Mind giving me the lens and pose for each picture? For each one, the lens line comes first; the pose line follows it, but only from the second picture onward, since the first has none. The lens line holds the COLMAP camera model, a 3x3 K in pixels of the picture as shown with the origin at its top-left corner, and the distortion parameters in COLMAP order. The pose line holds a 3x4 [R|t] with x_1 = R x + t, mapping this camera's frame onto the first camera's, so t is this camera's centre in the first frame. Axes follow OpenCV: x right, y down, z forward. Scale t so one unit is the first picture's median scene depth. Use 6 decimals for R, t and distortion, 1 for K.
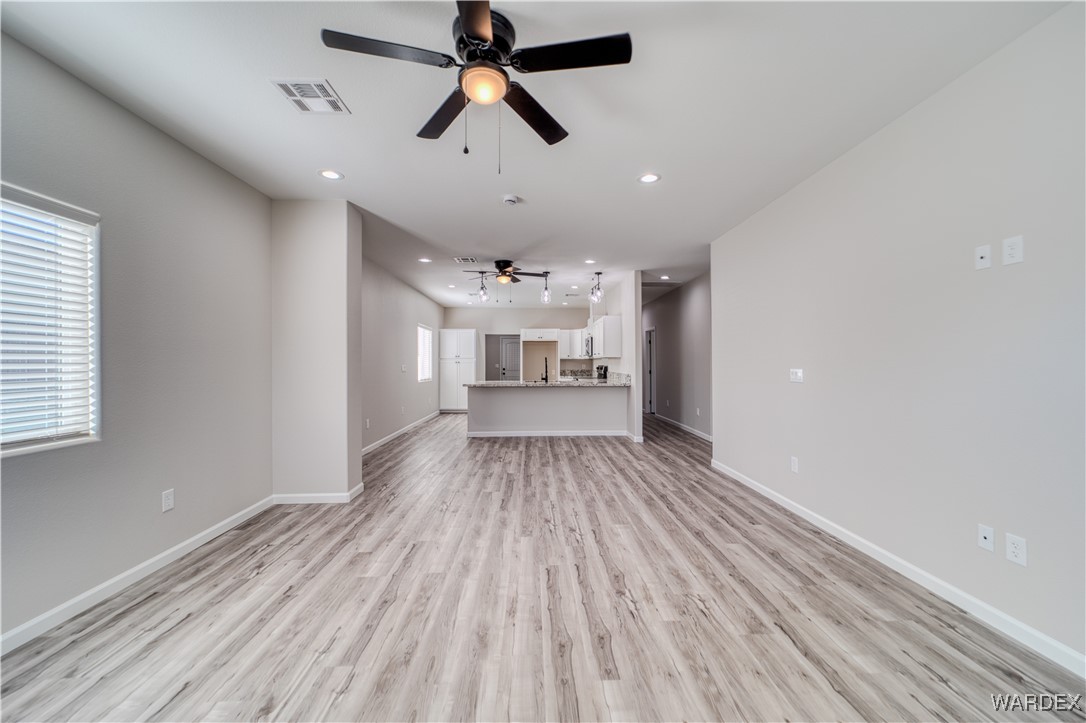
lens RADIAL K [[419.6, 0, 543.3], [0, 419.6, 358.0], [0, 0, 1]] dist [-0.011893, 0.007045]
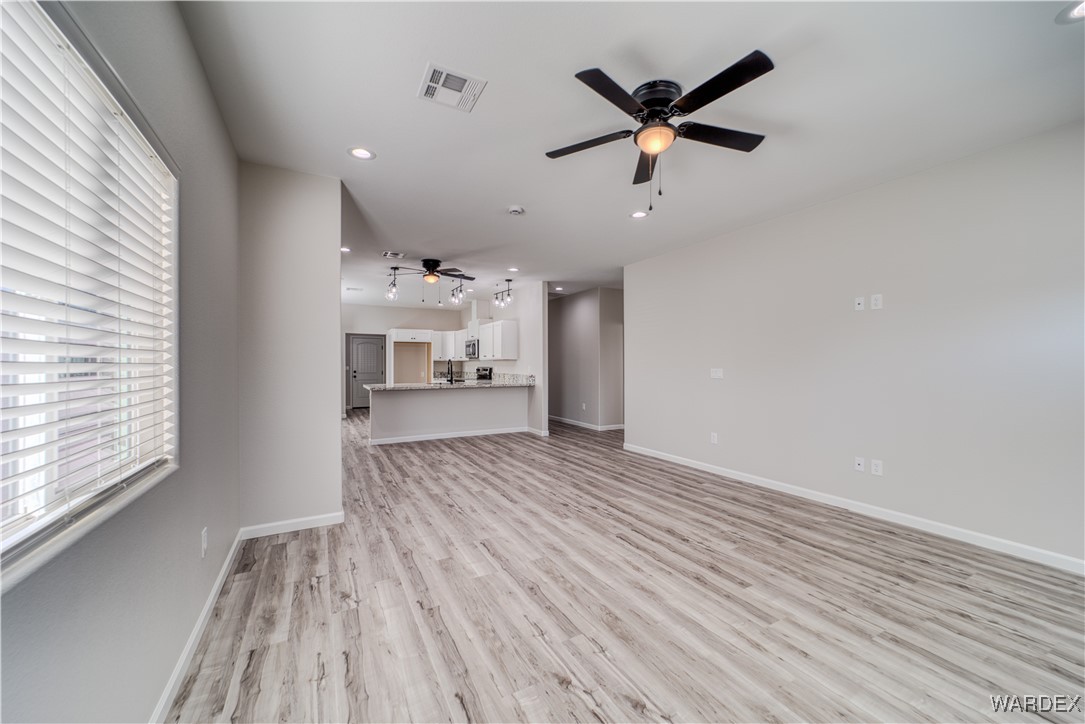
lens RADIAL K [[418.8, 0, 542.5], [0, 418.8, 362.0], [0, 0, 1]] dist [-0.010947, 0.007018]
pose [[0.892300, 0.003109, 0.451432, -0.559205], [-0.005445, 0.999978, 0.003875, 0.001201], [-0.451410, -0.005915, 0.892297, 0.026804]]
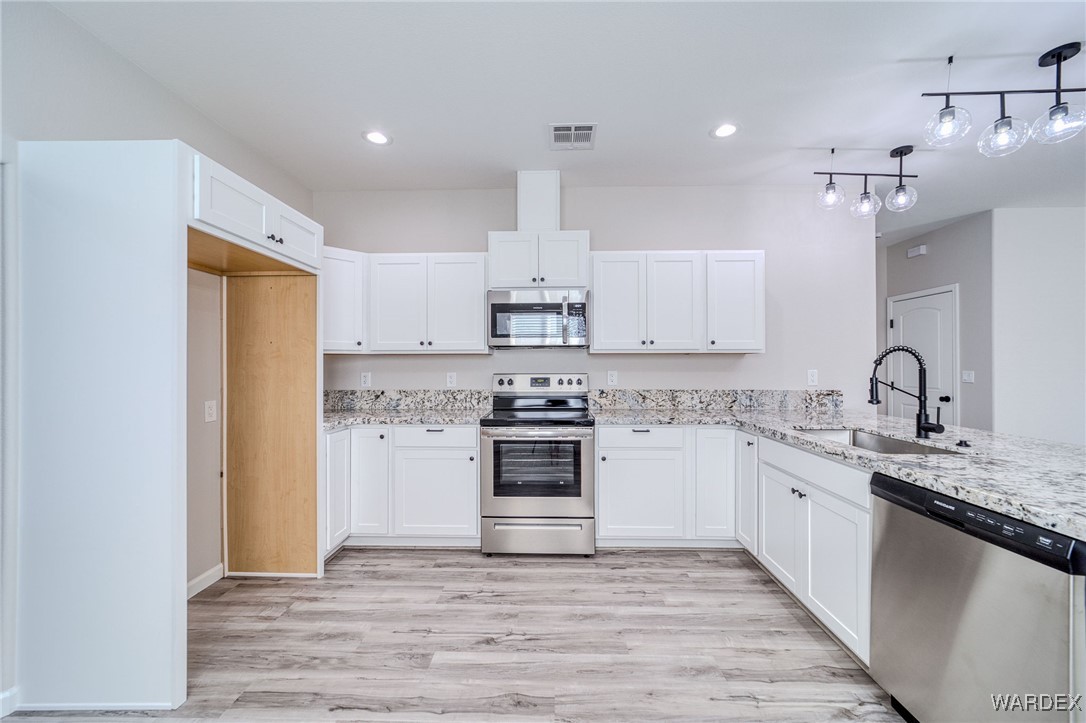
lens RADIAL K [[419.2, 0, 543.0], [0, 419.2, 361.5], [0, 0, 1]] dist [-0.010947, 0.007018]
pose [[0.054205, 0.008006, 0.998498, -0.616230], [-0.010597, 0.999916, -0.007442, 0.026319], [-0.998474, -0.010178, 0.054285, 2.743817]]
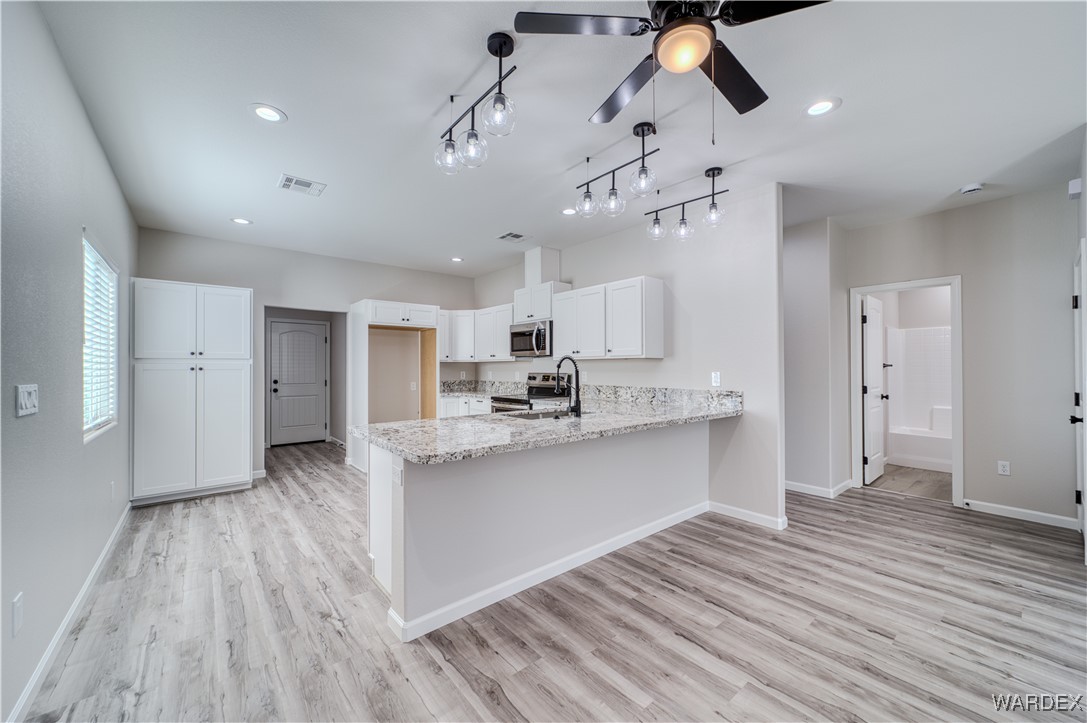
lens RADIAL K [[419.6, 0, 543.5], [0, 419.6, 361.5], [0, 0, 1]] dist [-0.010947, 0.007018]
pose [[0.786633, 0.006357, 0.617388, -0.602912], [-0.004614, 0.999980, -0.004417, 0.012181], [-0.617403, 0.000626, 0.786646, 1.563621]]
